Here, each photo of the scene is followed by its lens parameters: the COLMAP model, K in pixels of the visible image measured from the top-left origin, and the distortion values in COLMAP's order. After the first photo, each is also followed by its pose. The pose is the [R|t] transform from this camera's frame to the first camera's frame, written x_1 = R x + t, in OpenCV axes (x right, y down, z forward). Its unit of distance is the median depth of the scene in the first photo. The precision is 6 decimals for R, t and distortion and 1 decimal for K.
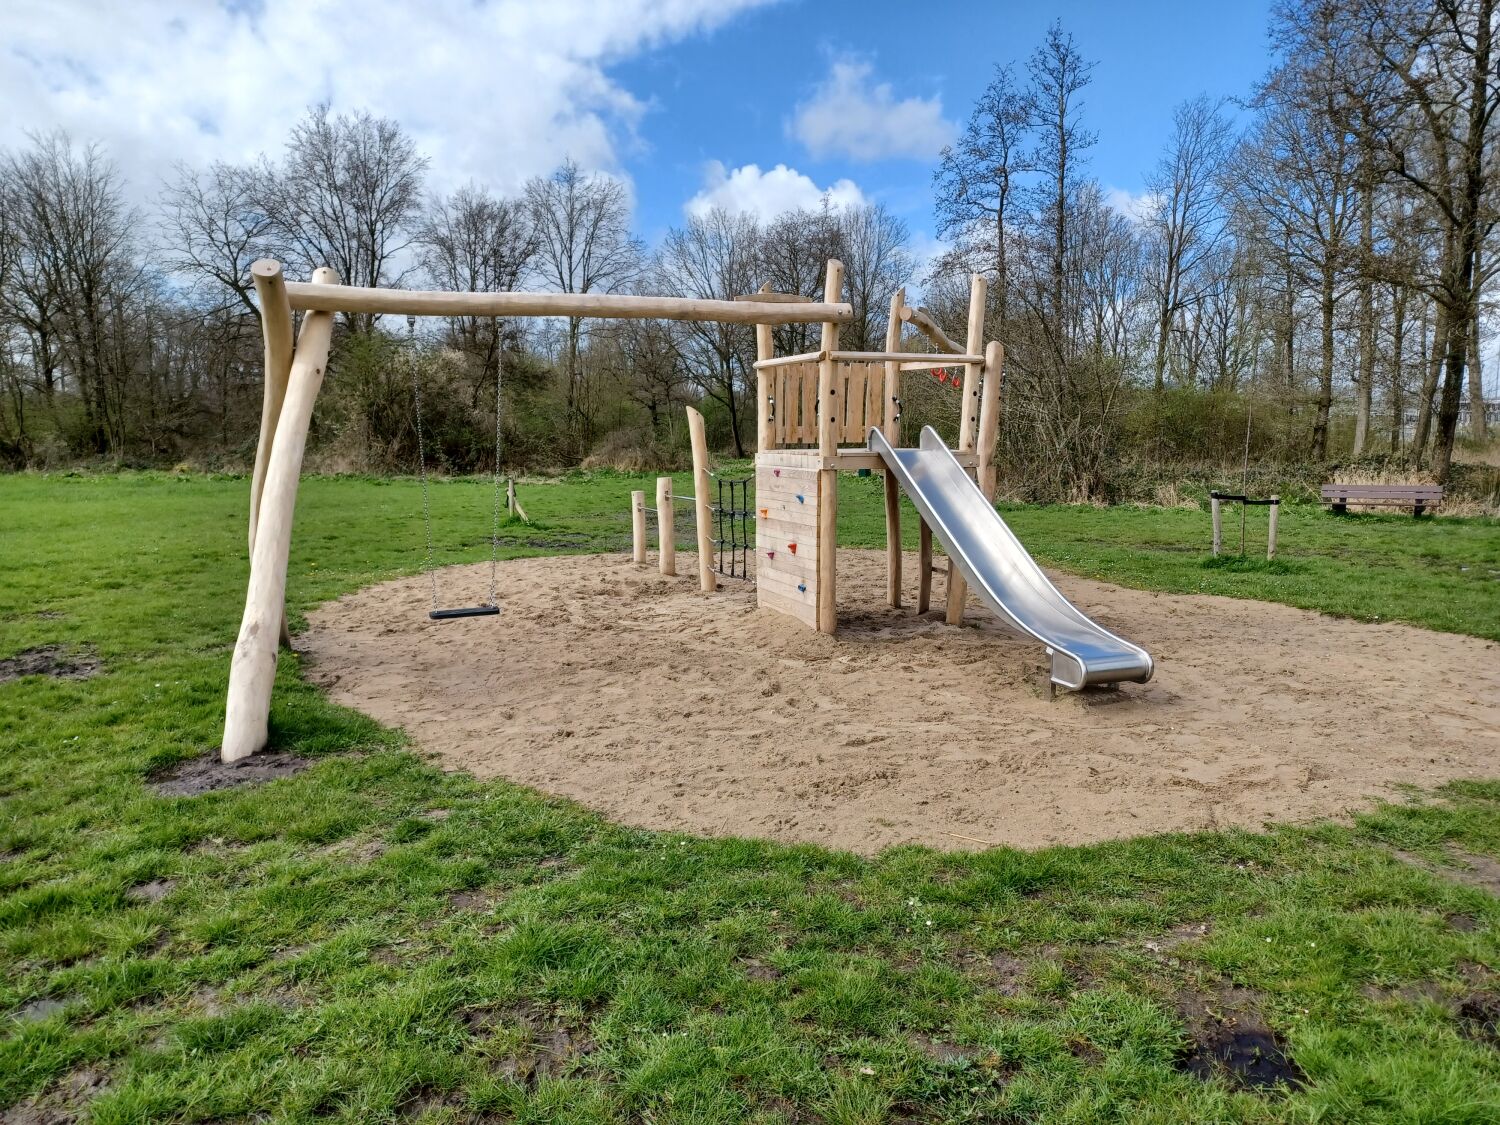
lens RADIAL K [[1093.1, 0, 747.6], [0, 1093.1, 558.6], [0, 0, 1]] dist [0.038944, -0.044134]
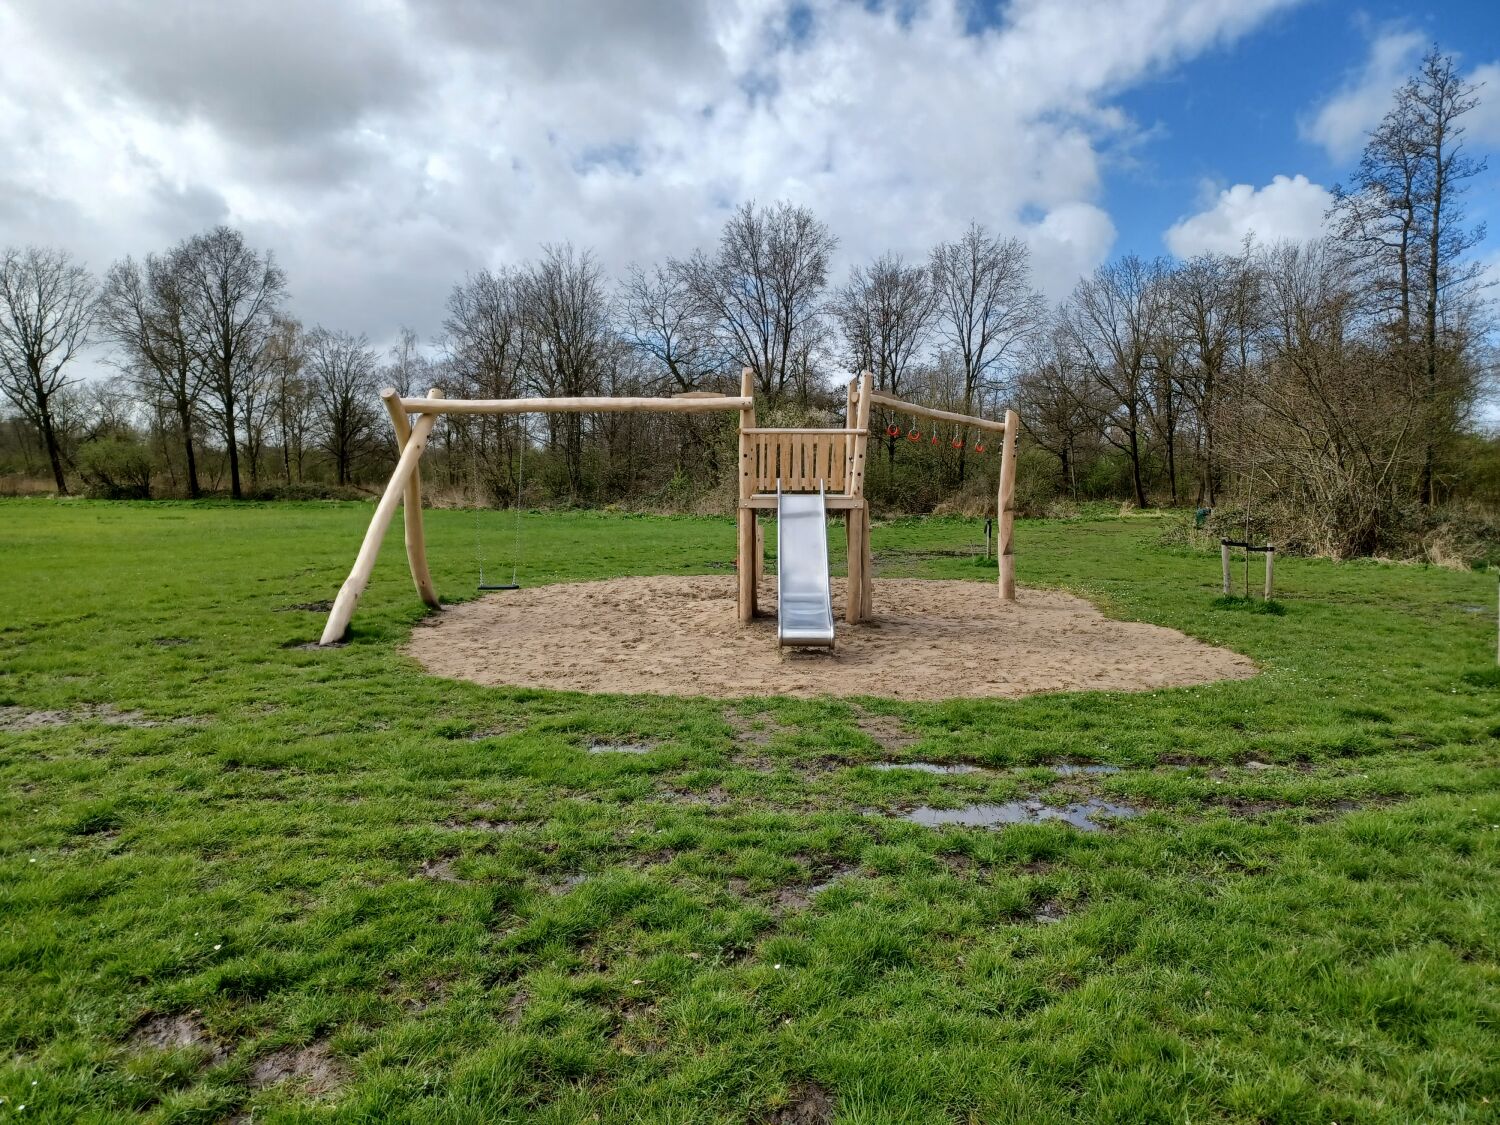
lens RADIAL K [[1104.6, 0, 742.2], [0, 1104.6, 575.2], [0, 0, 1]] dist [0.035465, -0.007770]
pose [[0.911398, 0.041138, -0.409464, 0.128878], [-0.052826, 0.998454, -0.017269, 0.006975], [0.408121, 0.037370, 0.912163, -0.079747]]
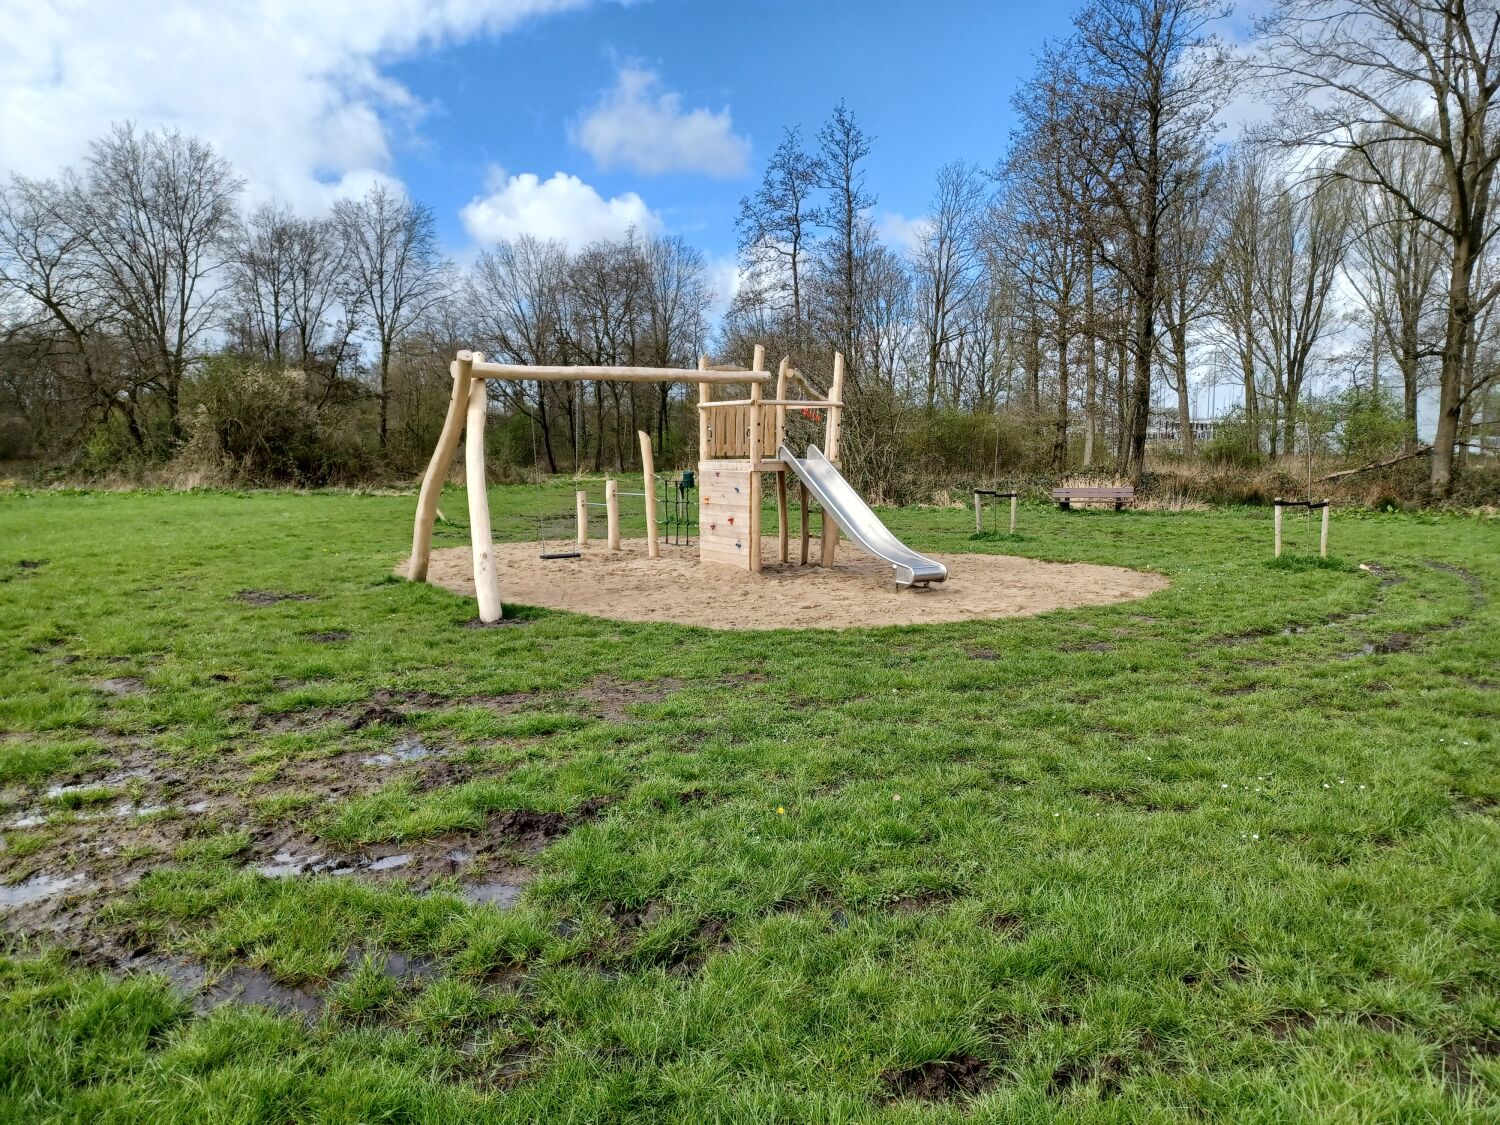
lens RADIAL K [[1104.6, 0, 744.8], [0, 1104.6, 551.0], [0, 0, 1]] dist [0.035465, -0.007770]
pose [[0.981431, -0.018266, 0.190944, -0.047668], [0.022539, 0.999541, -0.020232, 0.013057], [-0.190486, 0.024160, 0.981393, -0.113978]]
